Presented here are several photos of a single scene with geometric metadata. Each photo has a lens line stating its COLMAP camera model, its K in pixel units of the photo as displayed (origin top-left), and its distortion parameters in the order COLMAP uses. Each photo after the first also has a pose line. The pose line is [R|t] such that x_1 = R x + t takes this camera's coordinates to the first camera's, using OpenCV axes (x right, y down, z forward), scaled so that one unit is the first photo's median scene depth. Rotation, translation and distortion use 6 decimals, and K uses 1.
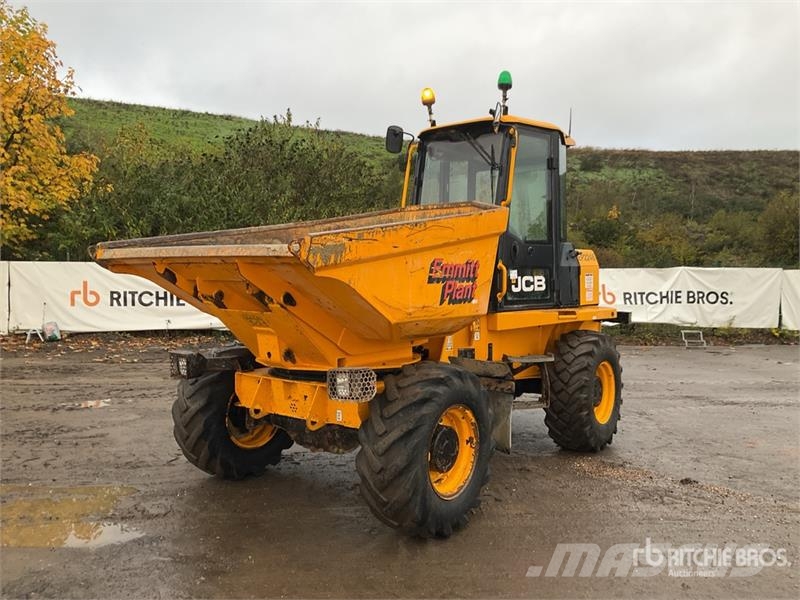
lens RADIAL K [[658.8, 0, 397.0], [0, 658.8, 307.9], [0, 0, 1]] dist [0.066862, -0.111262]
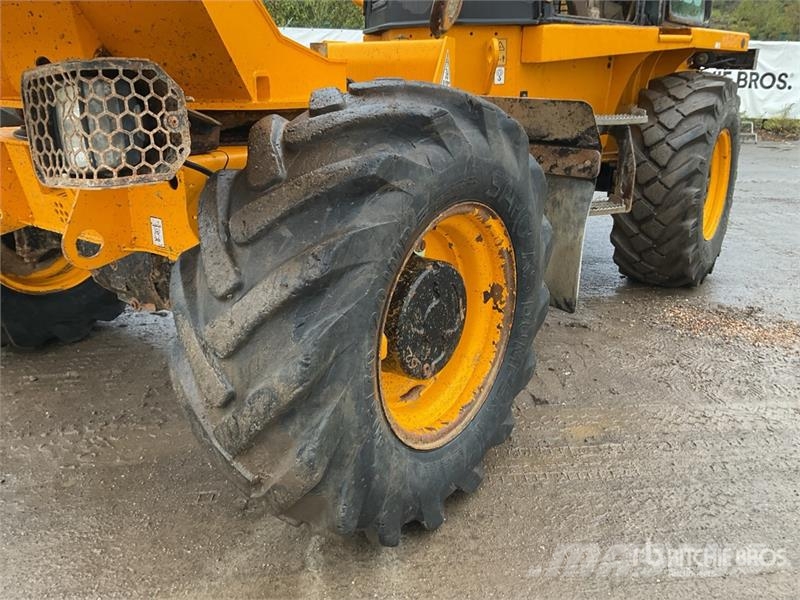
lens RADIAL K [[658.3, 0, 399.0], [0, 658.3, 297.2], [0, 0, 1]] dist [0.059012, -0.124801]
pose [[0.999919, -0.002325, 0.012479, 0.015650], [-0.001095, 0.963607, 0.267322, 0.031163], [-0.012647, -0.267314, 0.963527, 0.198969]]
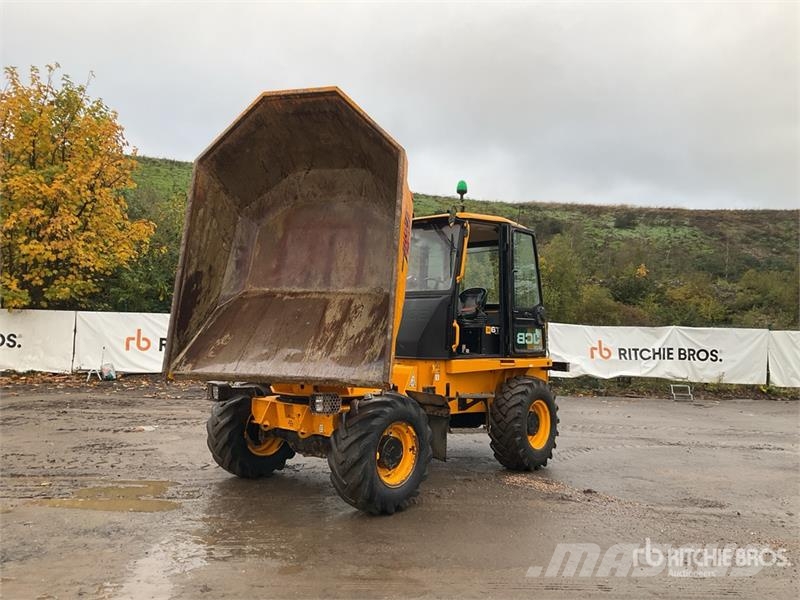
lens RADIAL K [[658.8, 0, 397.0], [0, 658.8, 307.9], [0, 0, 1]] dist [0.066862, -0.111262]
pose [[0.998203, 0.016720, -0.057543, 0.049991], [-0.021185, 0.996737, -0.077886, 0.003828], [0.056053, 0.078965, 0.995300, -0.139749]]
